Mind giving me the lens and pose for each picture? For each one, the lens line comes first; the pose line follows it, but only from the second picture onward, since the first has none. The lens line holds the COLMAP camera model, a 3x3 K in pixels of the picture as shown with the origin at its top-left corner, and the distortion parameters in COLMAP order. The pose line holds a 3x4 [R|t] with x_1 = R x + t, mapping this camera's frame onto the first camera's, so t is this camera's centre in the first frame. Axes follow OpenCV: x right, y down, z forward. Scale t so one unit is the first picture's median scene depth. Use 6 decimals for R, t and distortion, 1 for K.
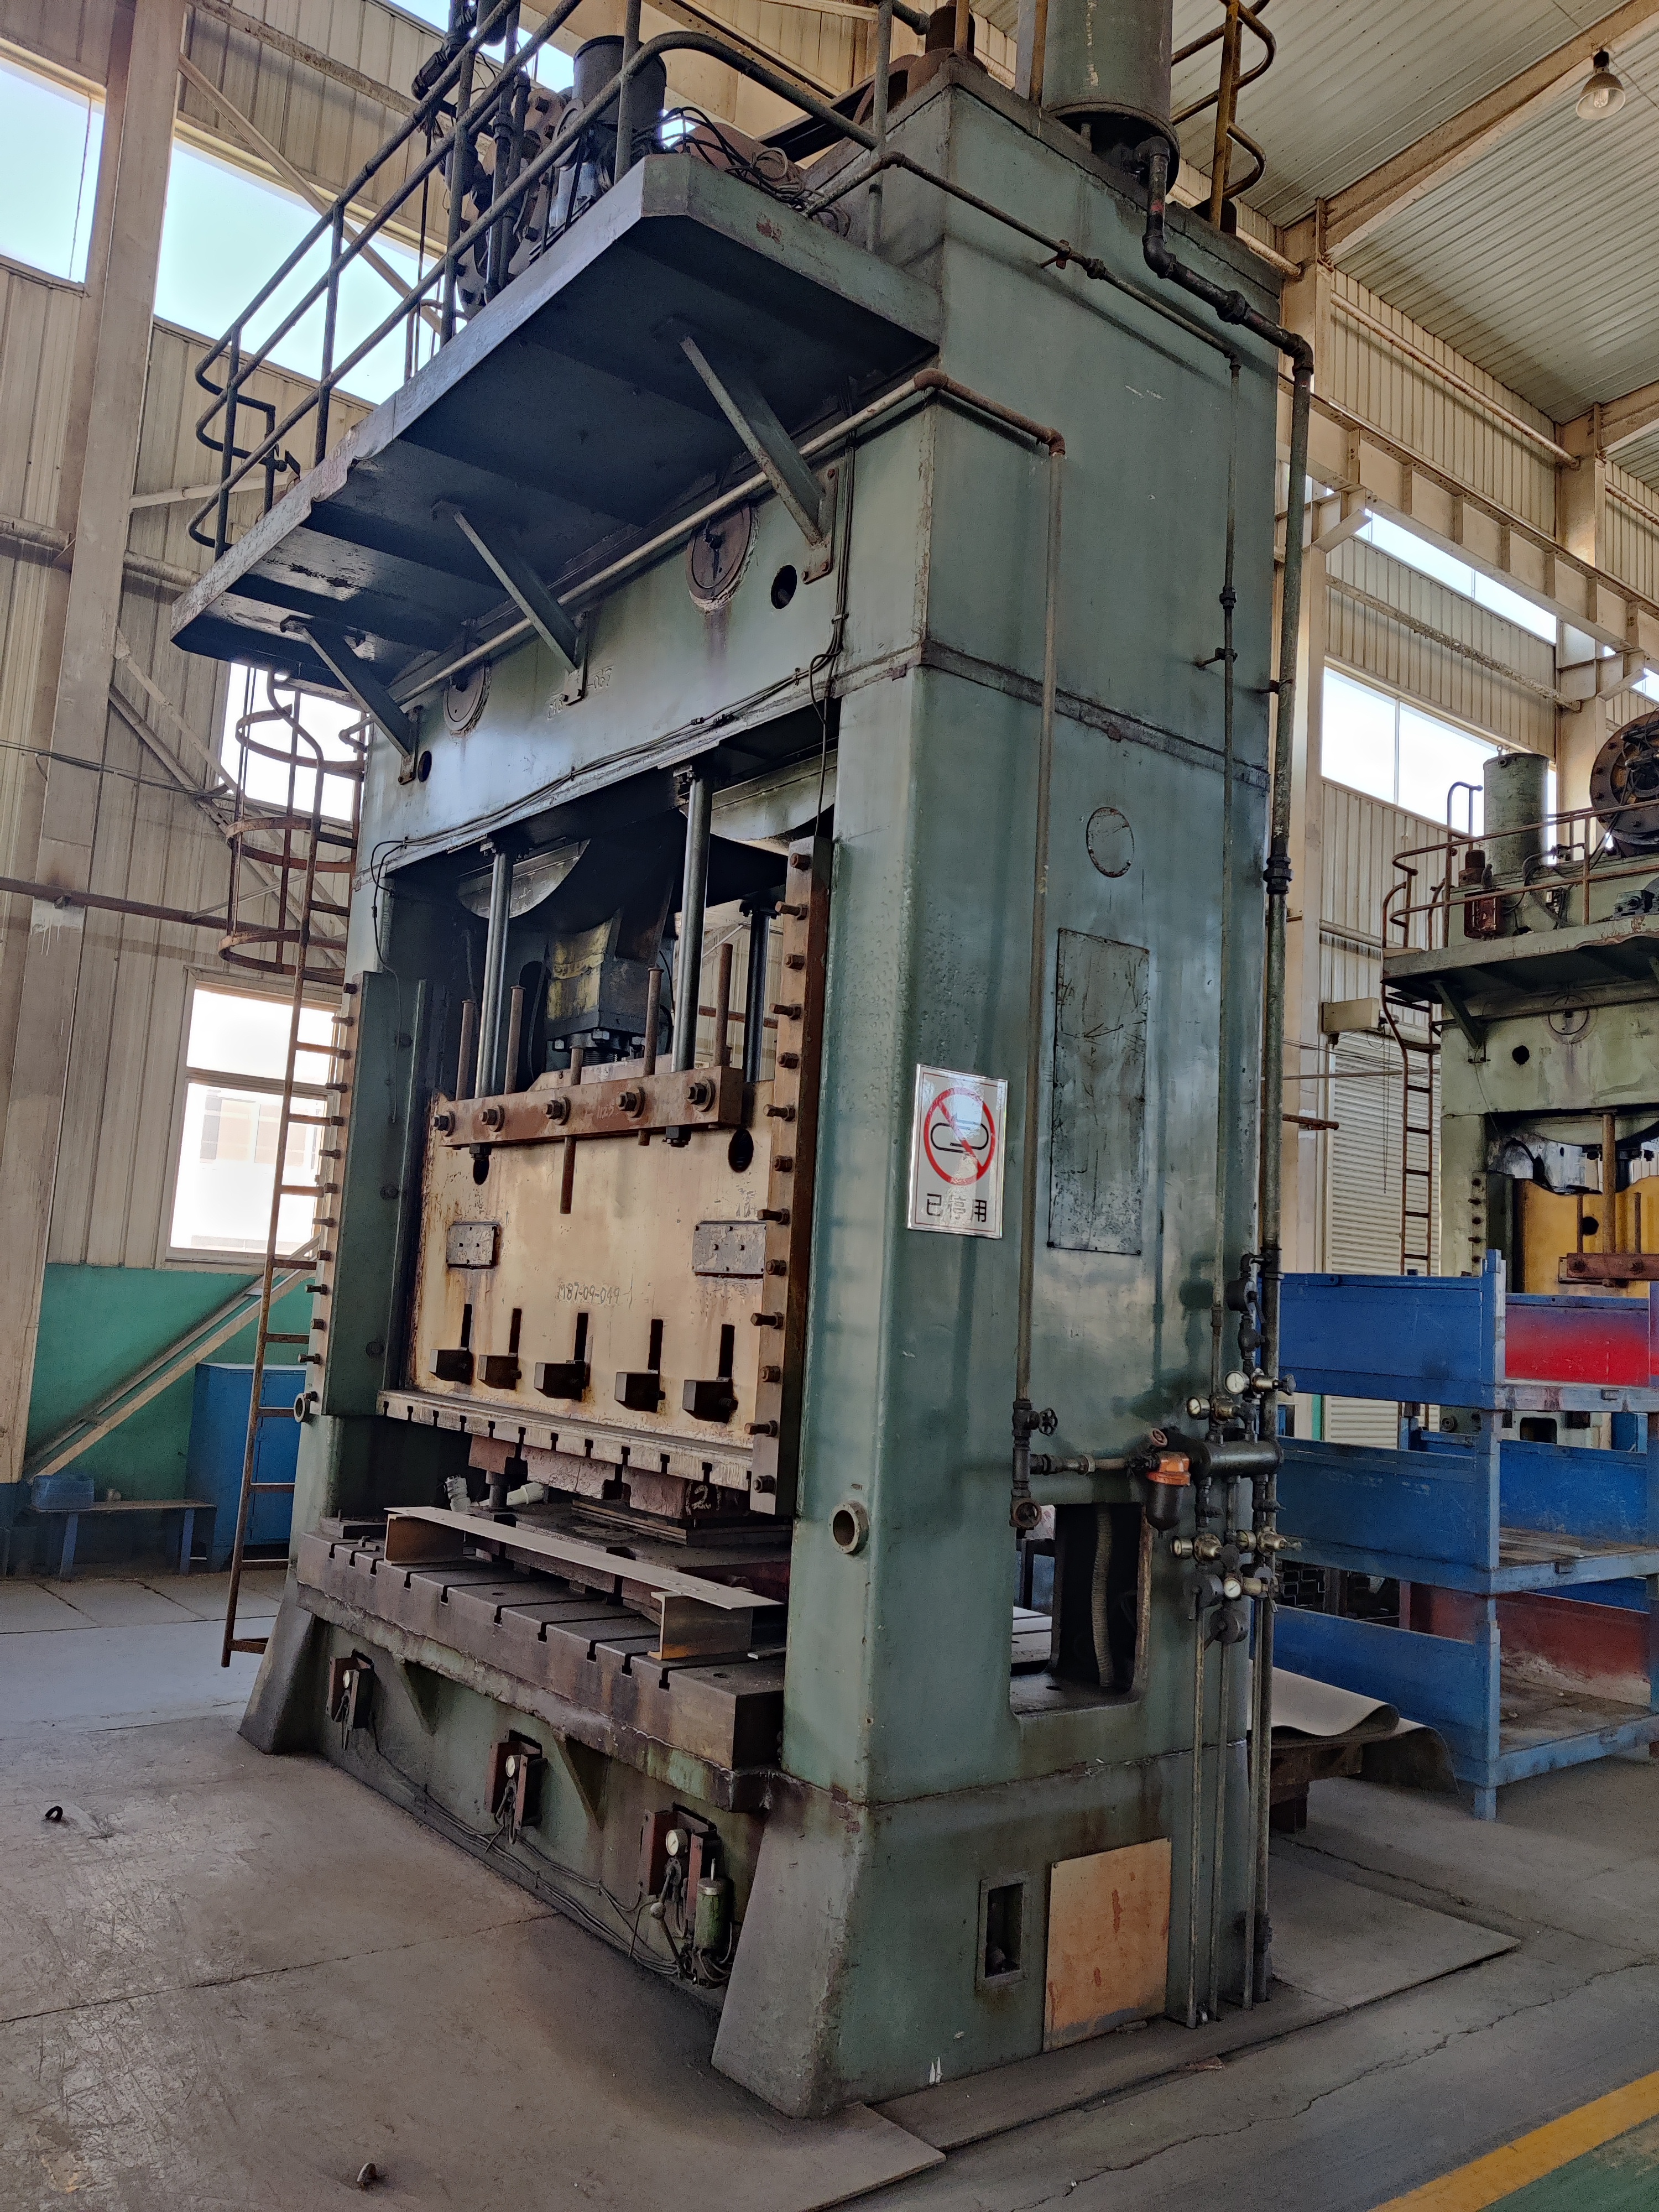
lens RADIAL K [[1676.4, 0, 836.7], [0, 1676.4, 1110.2], [0, 0, 1]] dist [0.018536, -0.024101]
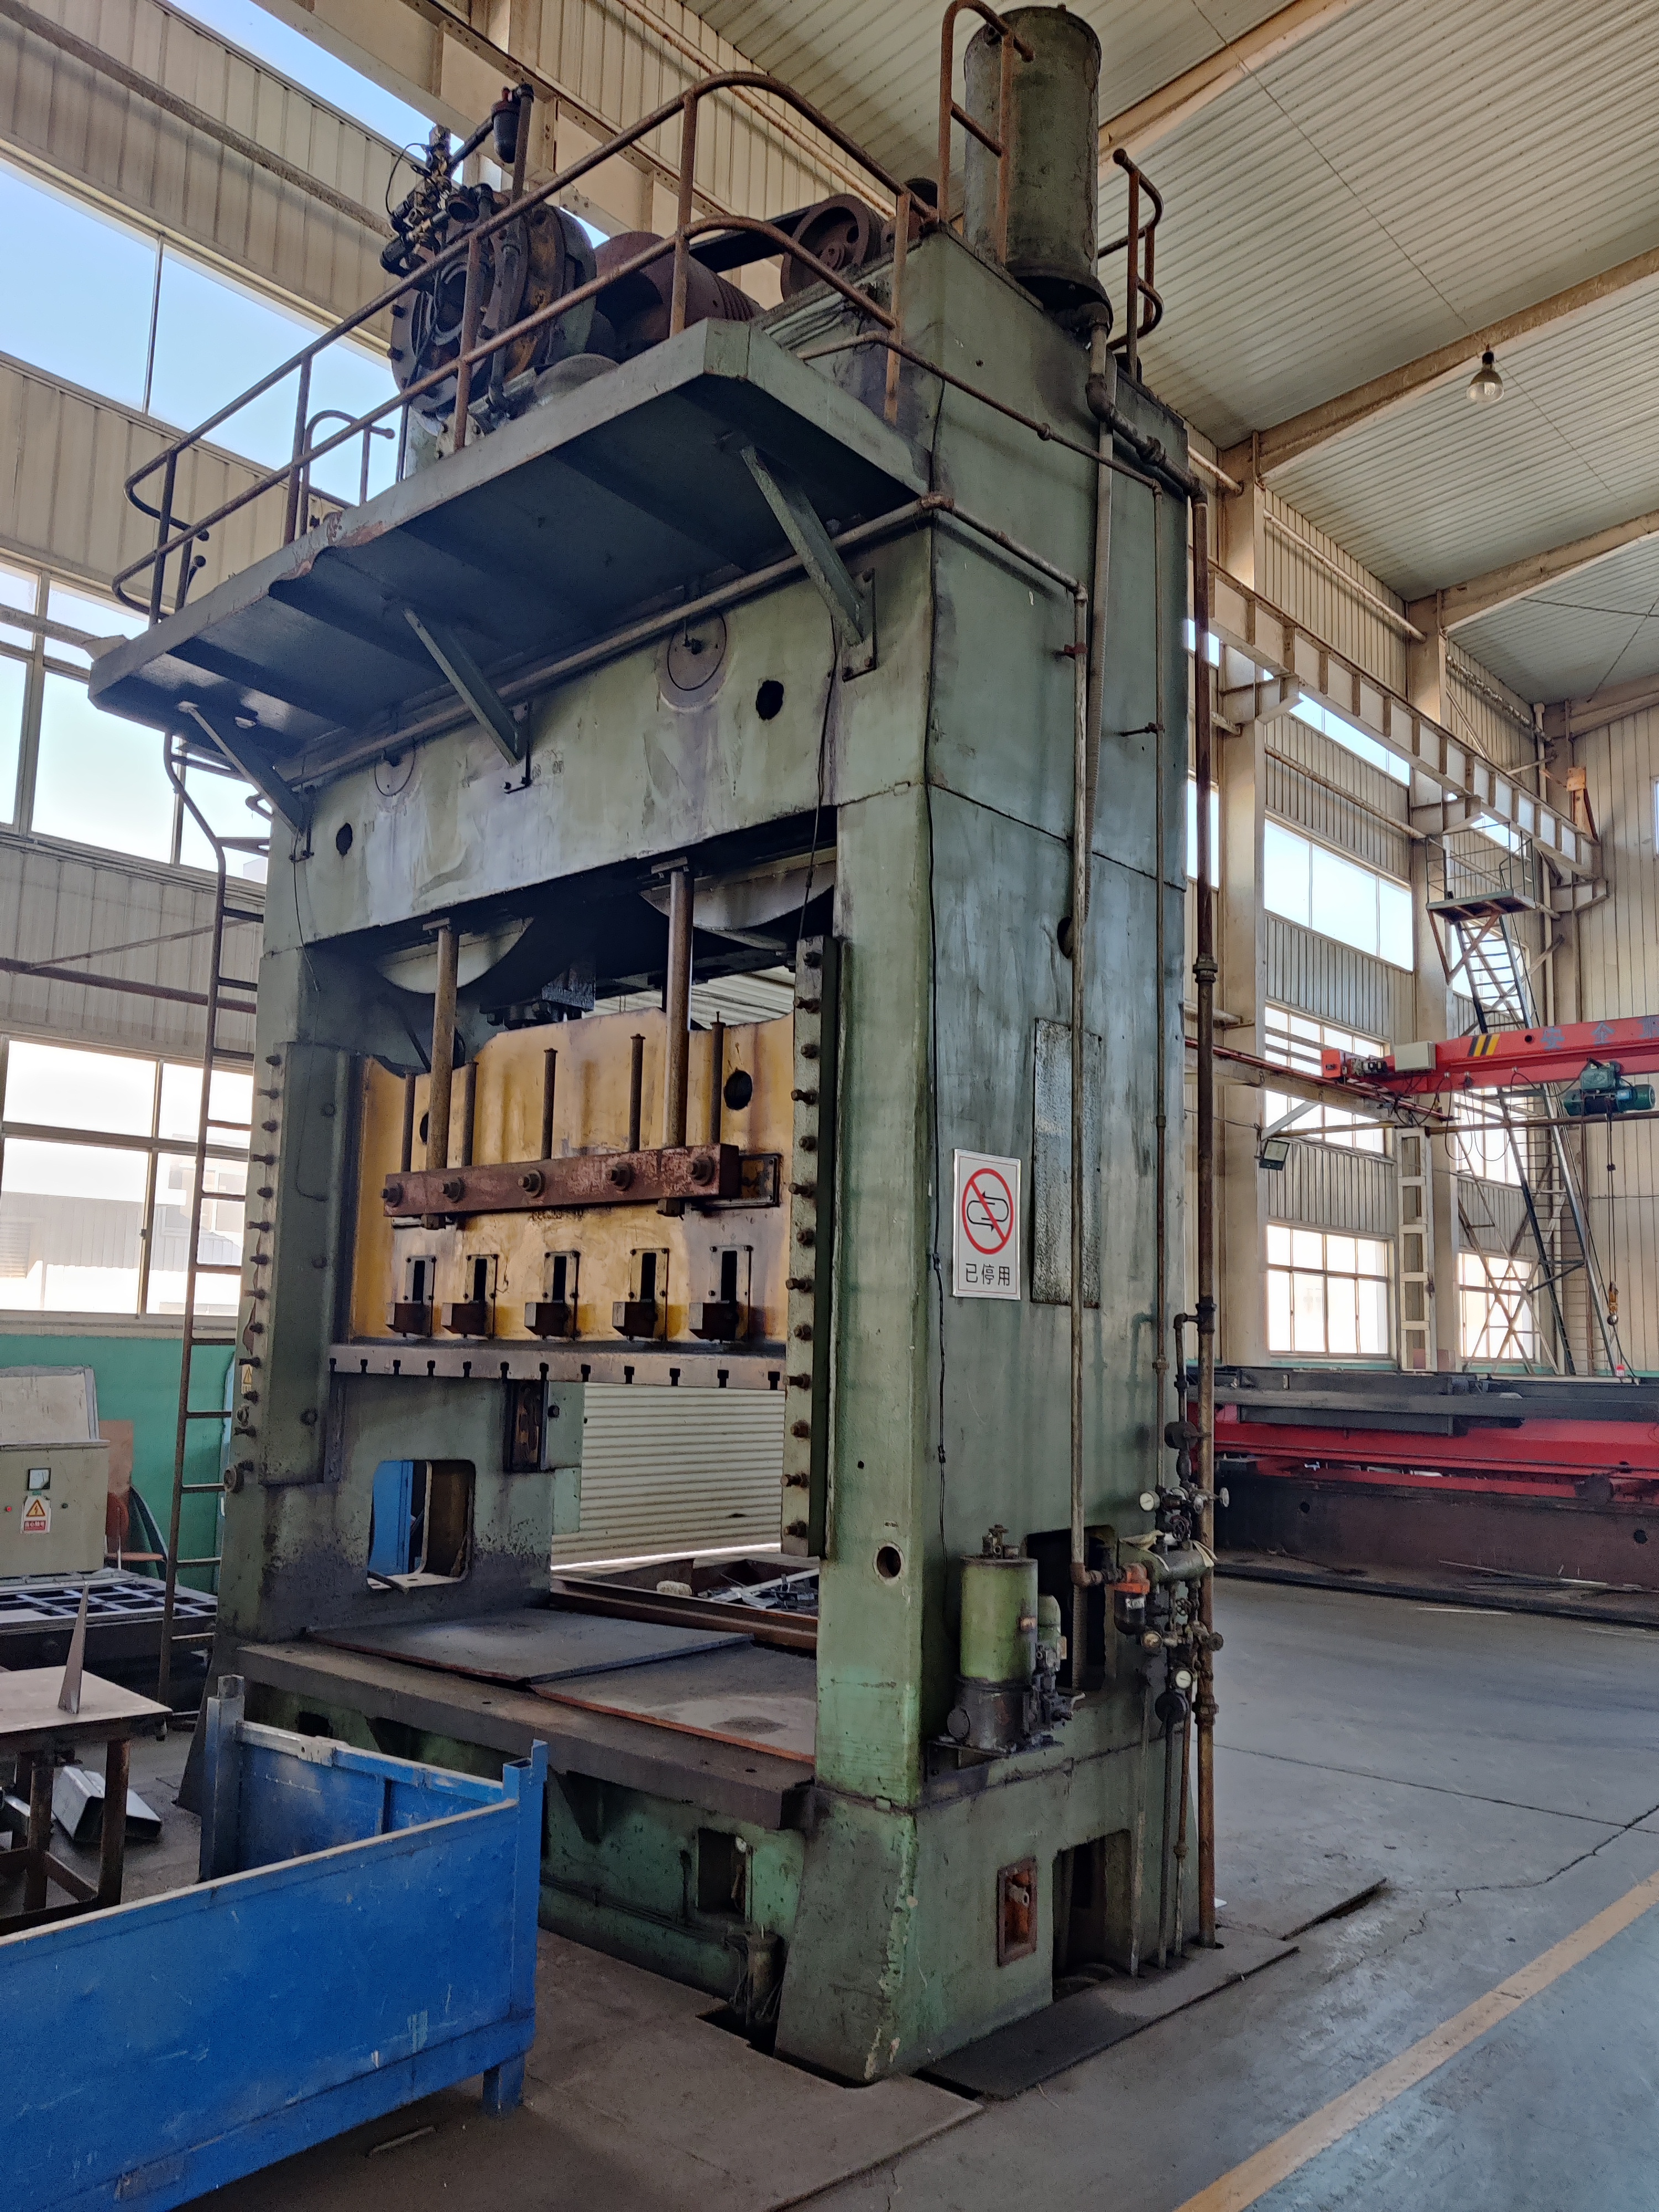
lens RADIAL K [[1796.6, 0, 834.7], [0, 1796.6, 1106.0], [0, 0, 1]] dist [-0.009456, 0.007901]
pose [[0.981327, 0.001180, 0.192341, -0.203518], [0.001565, 0.999899, -0.014119, -0.030675], [-0.192338, 0.014157, 0.981227, -0.158553]]
